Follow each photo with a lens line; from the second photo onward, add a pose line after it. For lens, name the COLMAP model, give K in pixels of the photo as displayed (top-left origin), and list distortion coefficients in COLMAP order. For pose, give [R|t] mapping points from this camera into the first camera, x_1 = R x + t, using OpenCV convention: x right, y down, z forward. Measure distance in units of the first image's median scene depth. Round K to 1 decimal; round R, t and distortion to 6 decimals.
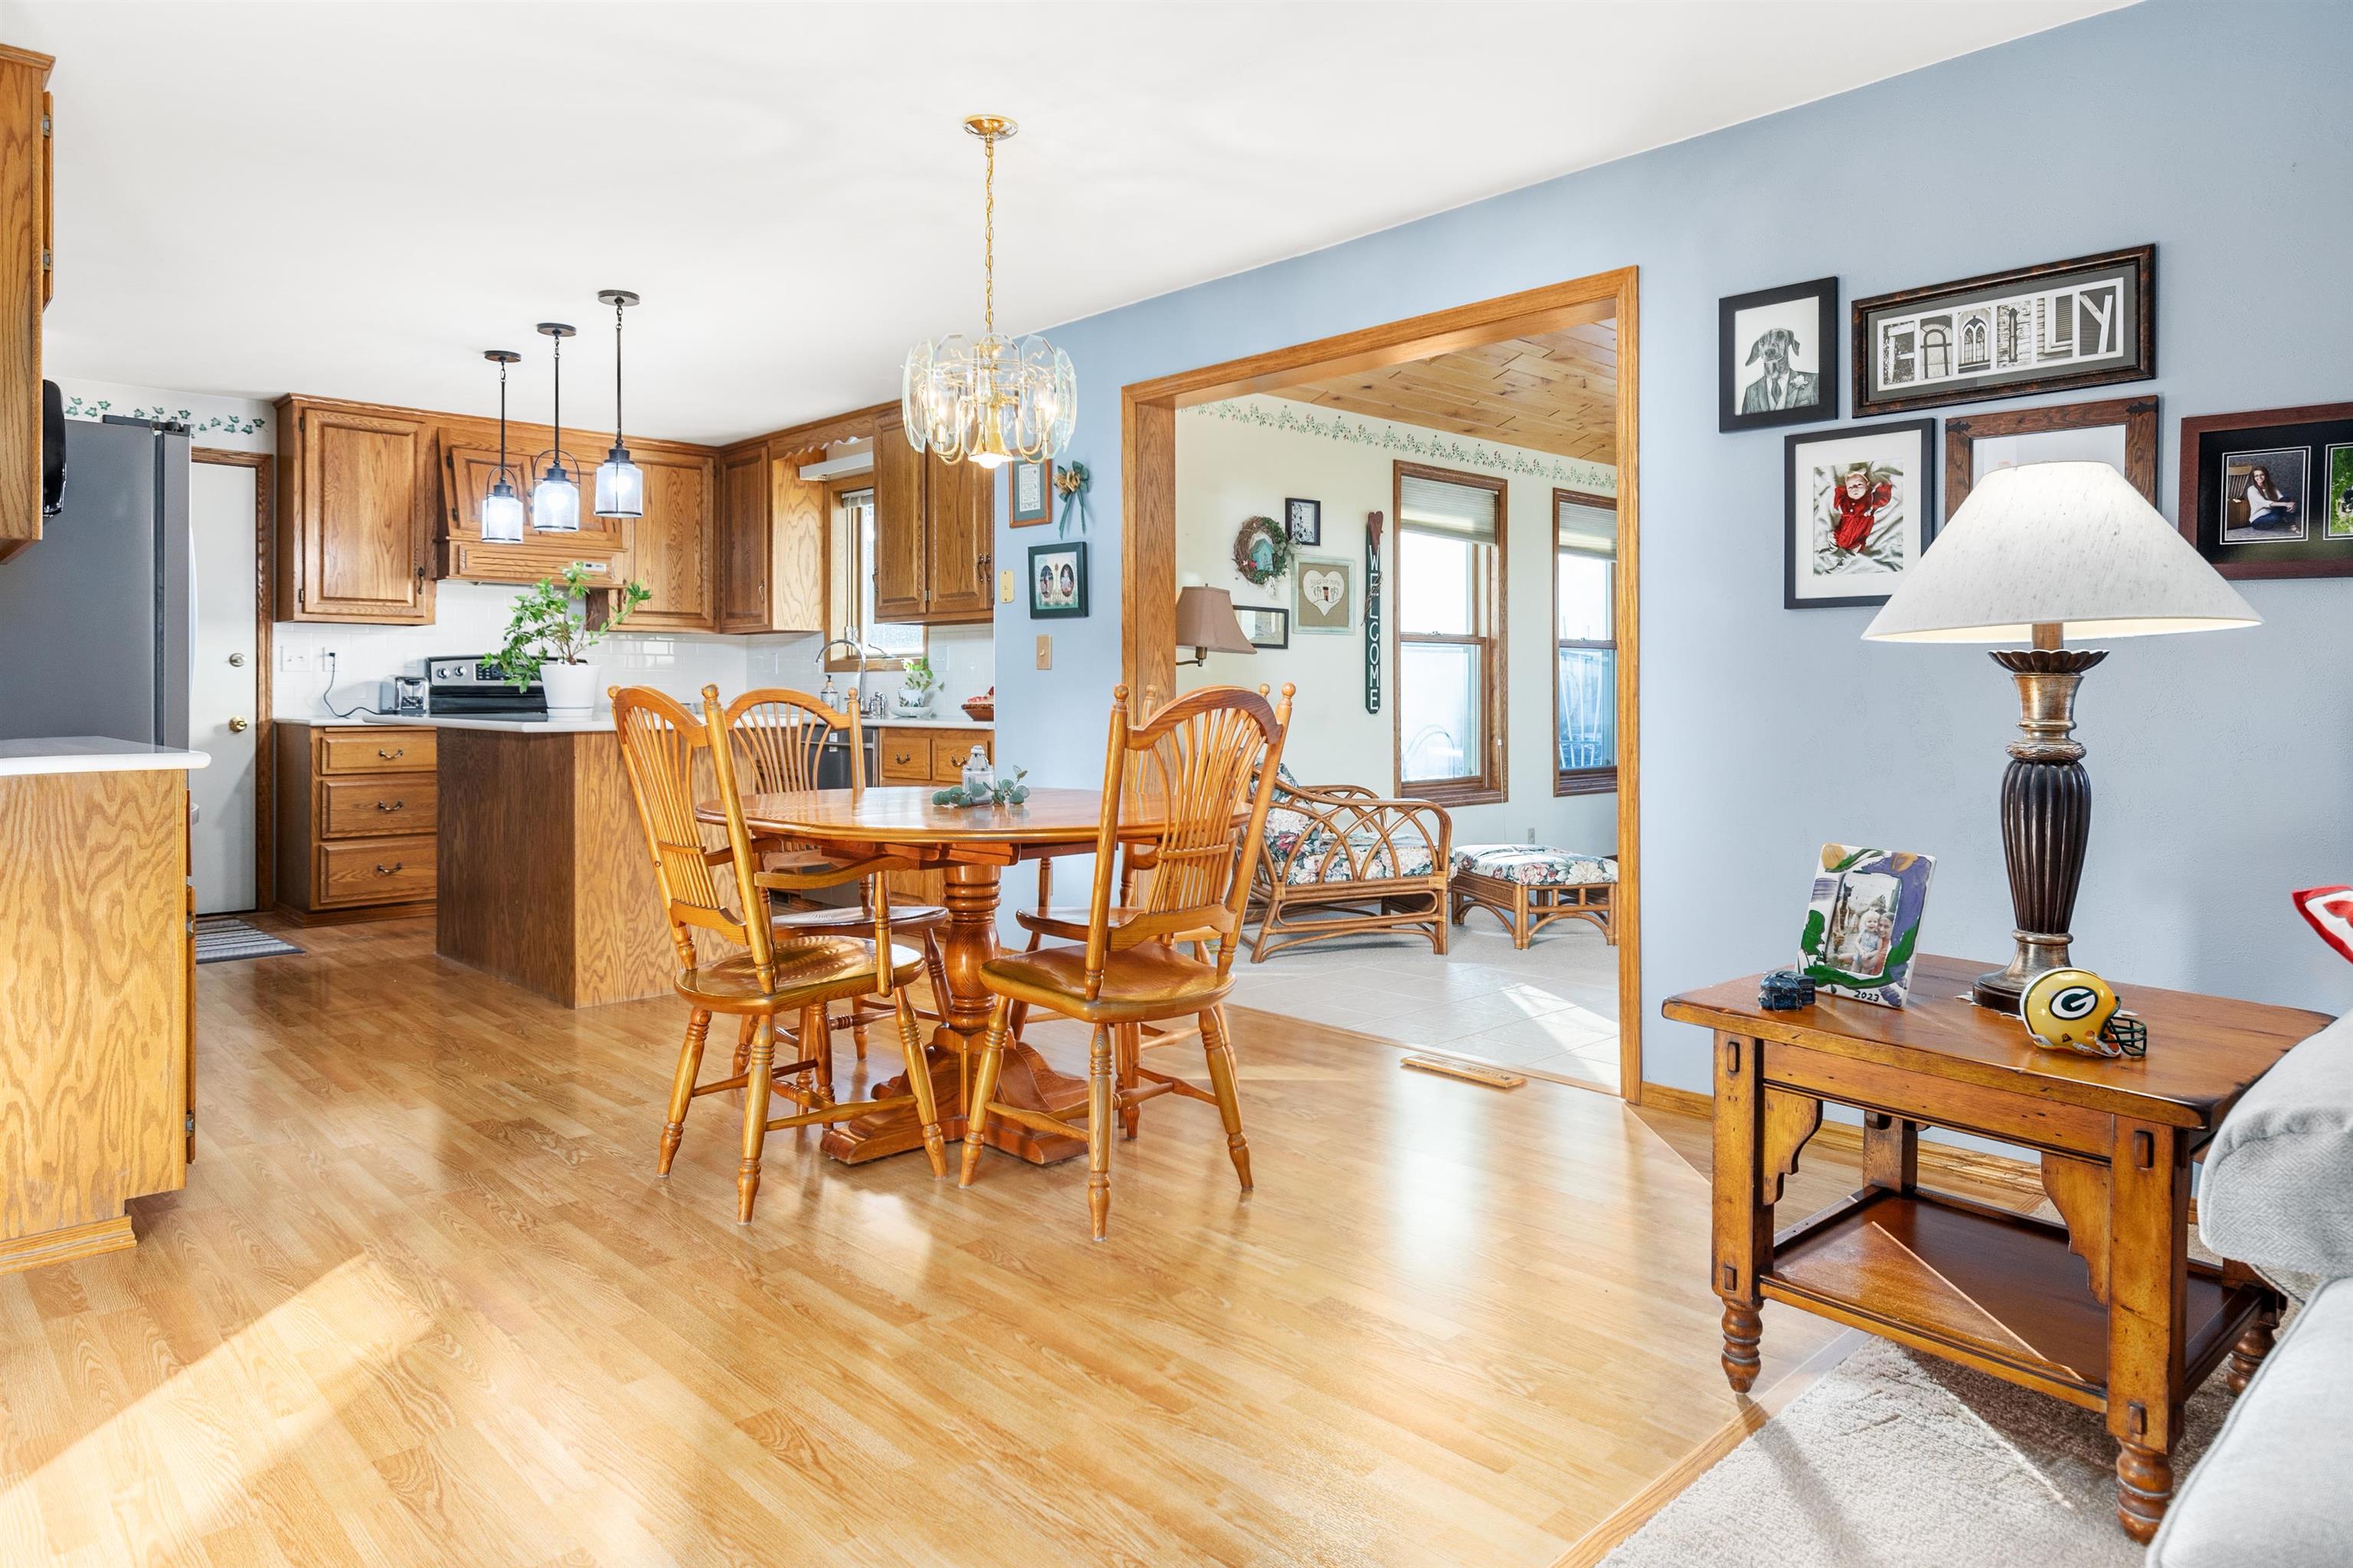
lens RADIAL K [[1443.2, 0, 1180.0], [0, 1443.2, 771.3], [0, 0, 1]] dist [-0.006086, 0.004491]
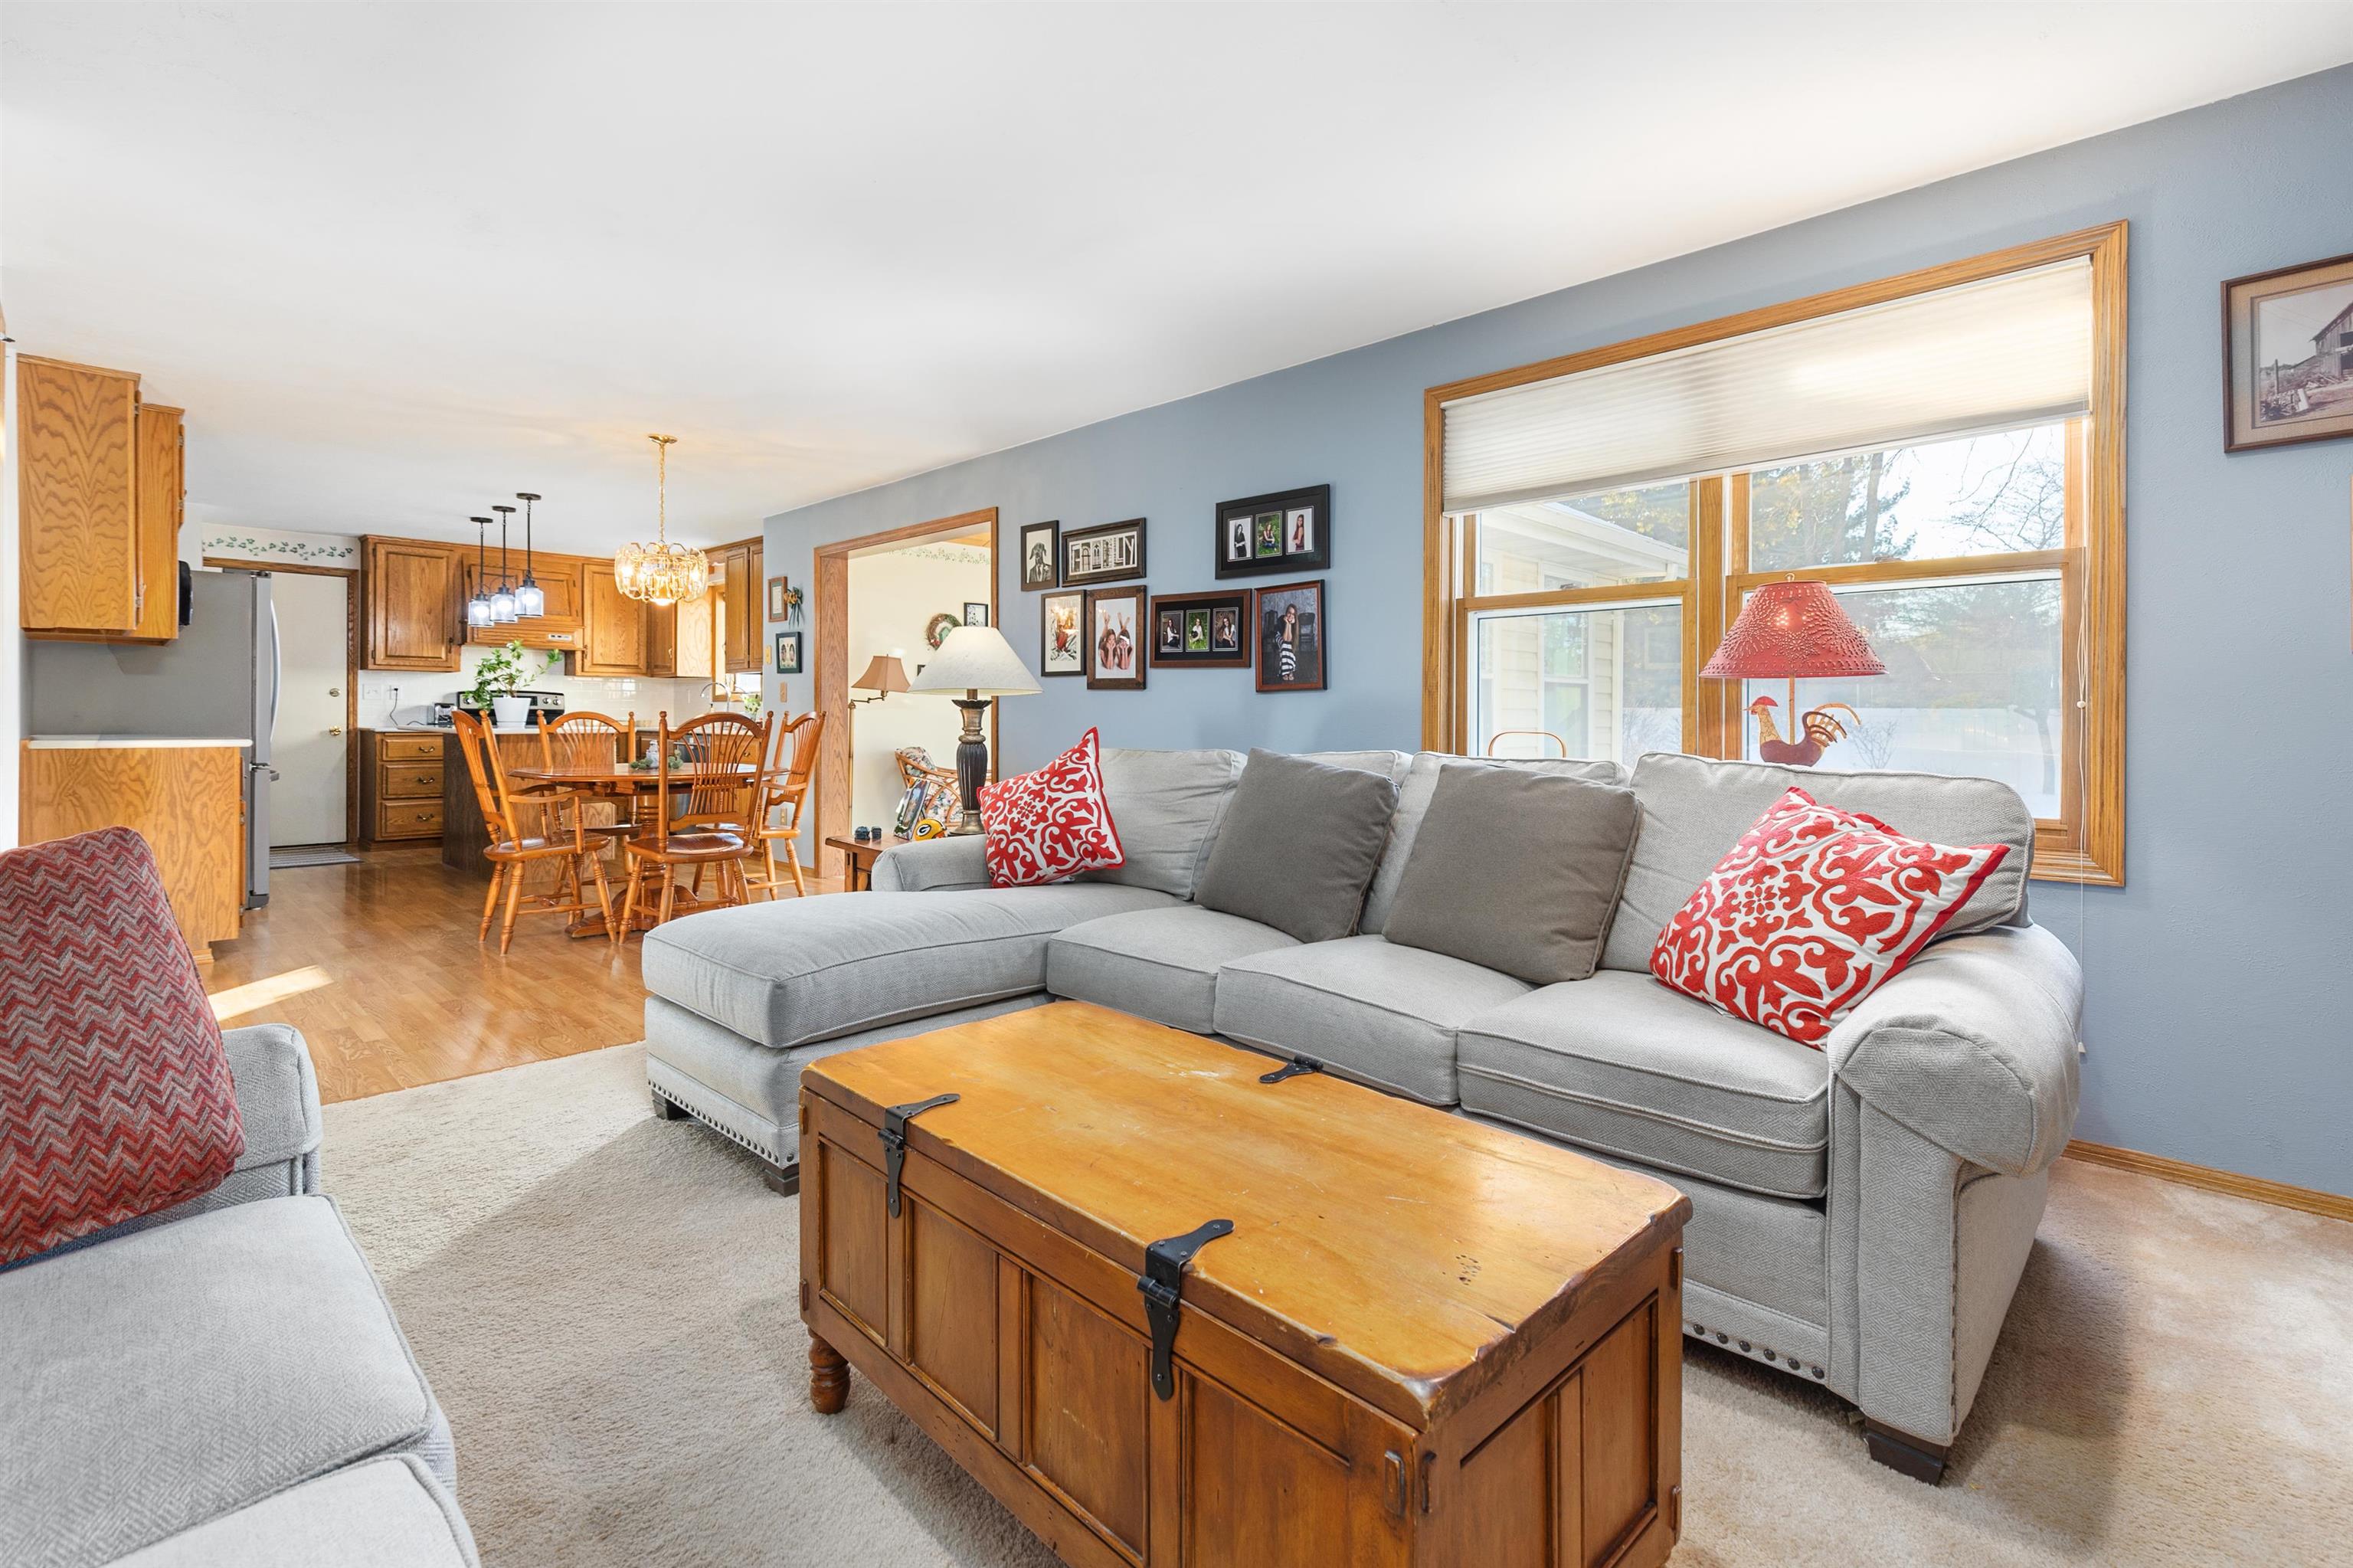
lens RADIAL K [[1072.6, 0, 1170.4], [0, 1072.6, 776.0], [0, 0, 1]] dist [0.000788, -0.000240]
pose [[0.999442, 0.004504, 0.033099, 0.380138], [-0.004529, 0.999990, 0.000660, 0.020030], [-0.033096, -0.000809, 0.999452, -0.383750]]
